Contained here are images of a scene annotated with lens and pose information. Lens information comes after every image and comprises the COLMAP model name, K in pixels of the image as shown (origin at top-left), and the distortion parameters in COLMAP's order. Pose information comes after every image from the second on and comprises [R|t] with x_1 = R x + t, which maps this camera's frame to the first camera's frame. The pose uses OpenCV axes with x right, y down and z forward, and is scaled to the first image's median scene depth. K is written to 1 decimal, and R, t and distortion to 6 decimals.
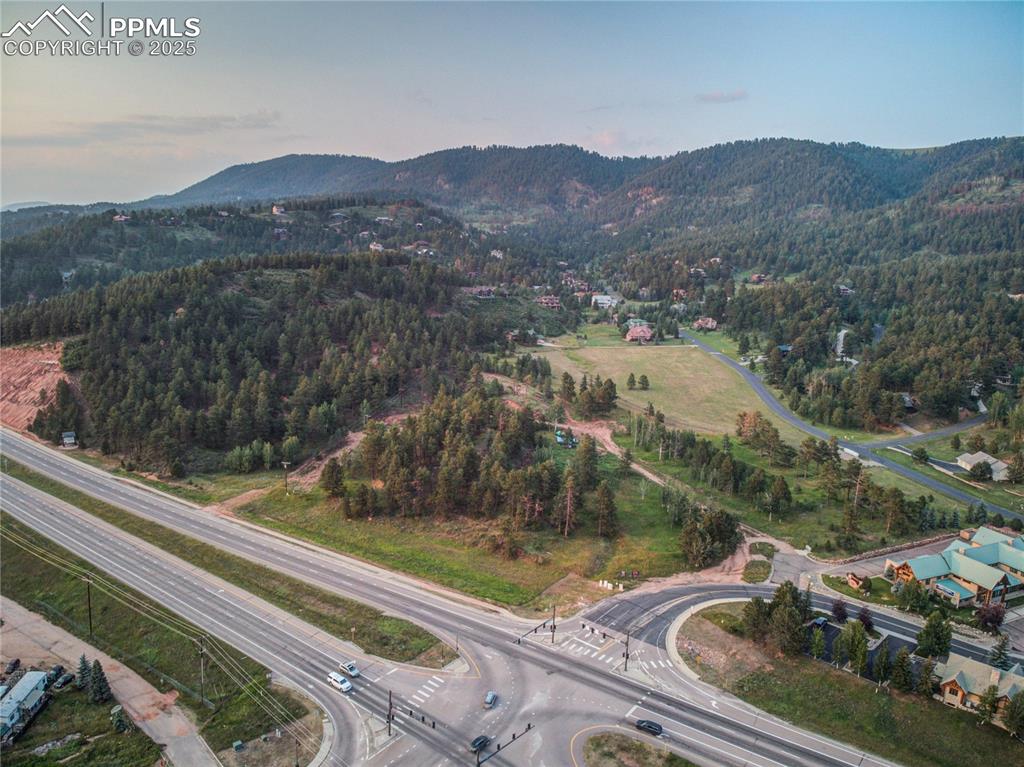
lens RADIAL K [[765.3, 0, 512.0], [0, 765.3, 383.5], [0, 0, 1]] dist [0.099116, -0.224450]
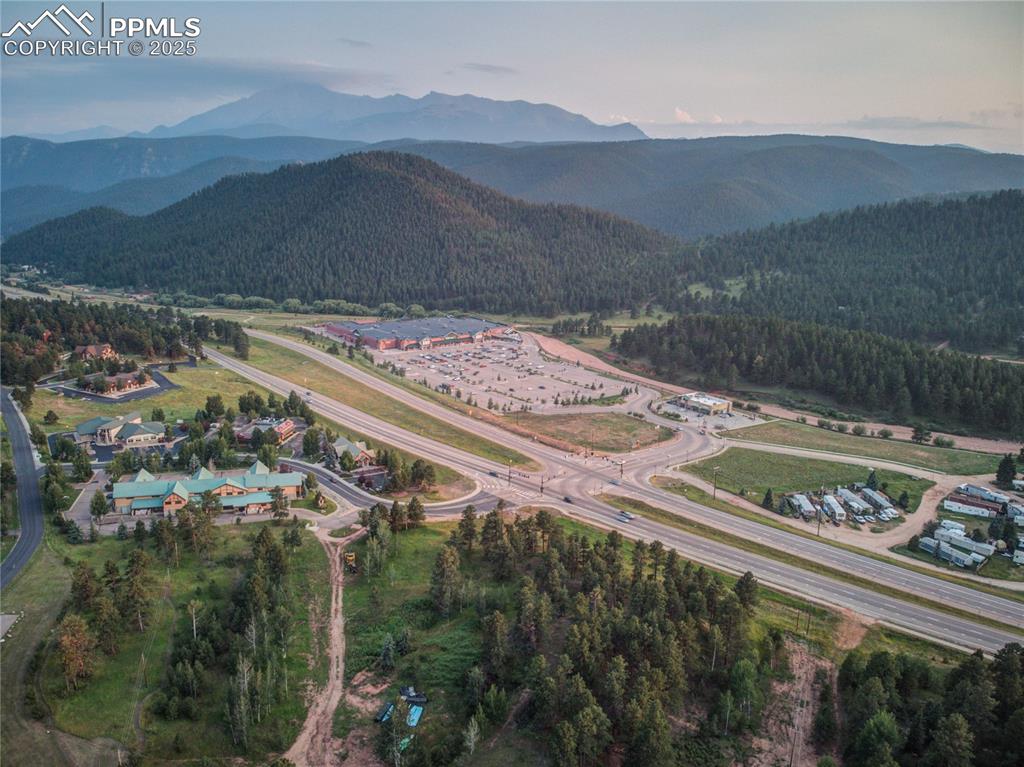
lens RADIAL K [[761.8, 0, 512.0], [0, 761.8, 383.5], [0, 0, 1]] dist [0.145006, -0.333866]
pose [[-0.985006, -0.105568, 0.136449, -0.073648], [-0.037728, 0.903589, 0.426737, -0.528027], [-0.168343, 0.415190, -0.894023, 1.987156]]
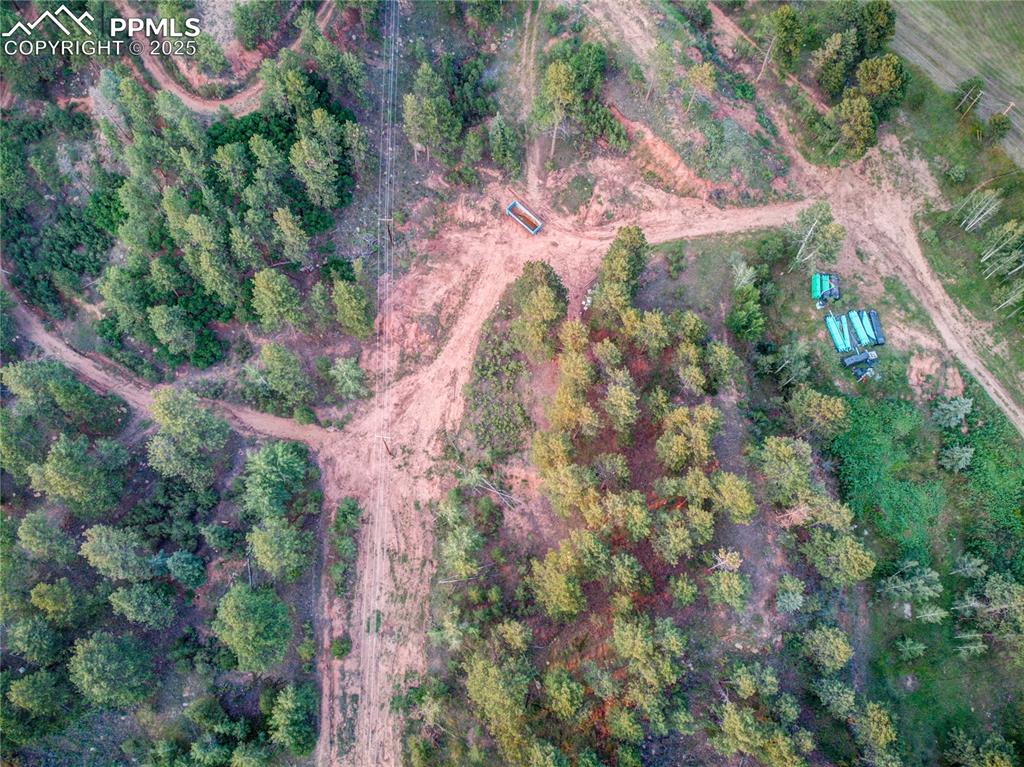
lens RADIAL K [[749.2, 0, 512.0], [0, 749.2, 383.5], [0, 0, 1]] dist [0.092561, -0.209674]
pose [[0.966153, -0.249121, 0.066980, -0.207341], [0.072162, 0.510274, 0.856979, -0.406772], [-0.247669, -0.823140, 0.510980, 1.172736]]
